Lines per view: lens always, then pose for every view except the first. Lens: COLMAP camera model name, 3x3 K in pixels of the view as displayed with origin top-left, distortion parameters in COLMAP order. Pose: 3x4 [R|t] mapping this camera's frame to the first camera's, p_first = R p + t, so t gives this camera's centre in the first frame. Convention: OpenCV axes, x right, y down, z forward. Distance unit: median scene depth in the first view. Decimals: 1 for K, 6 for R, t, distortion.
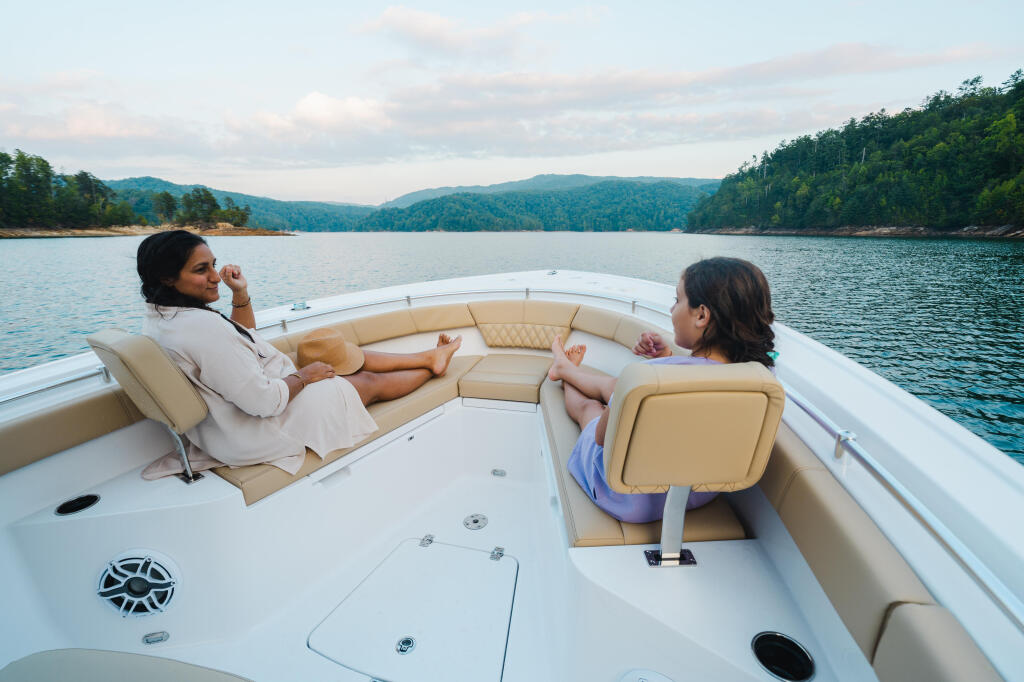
lens RADIAL K [[457.3, 0, 512.0], [0, 457.3, 341.0], [0, 0, 1]] dist [0.000730, -0.000033]
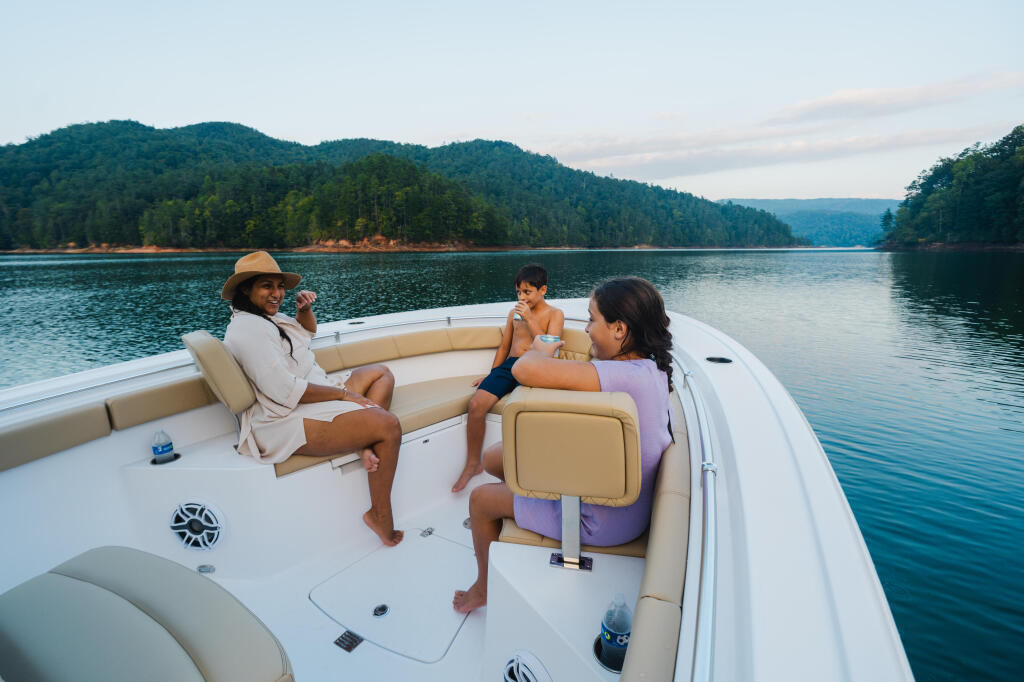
lens RADIAL K [[457.3, 0, 512.0], [0, 457.3, 341.0], [0, 0, 1]] dist [0.000730, -0.000033]
pose [[0.974726, 0.060306, -0.215111, 0.331498], [-0.070190, 0.996786, -0.038605, -0.013527], [0.212092, 0.052728, 0.975826, -0.131004]]
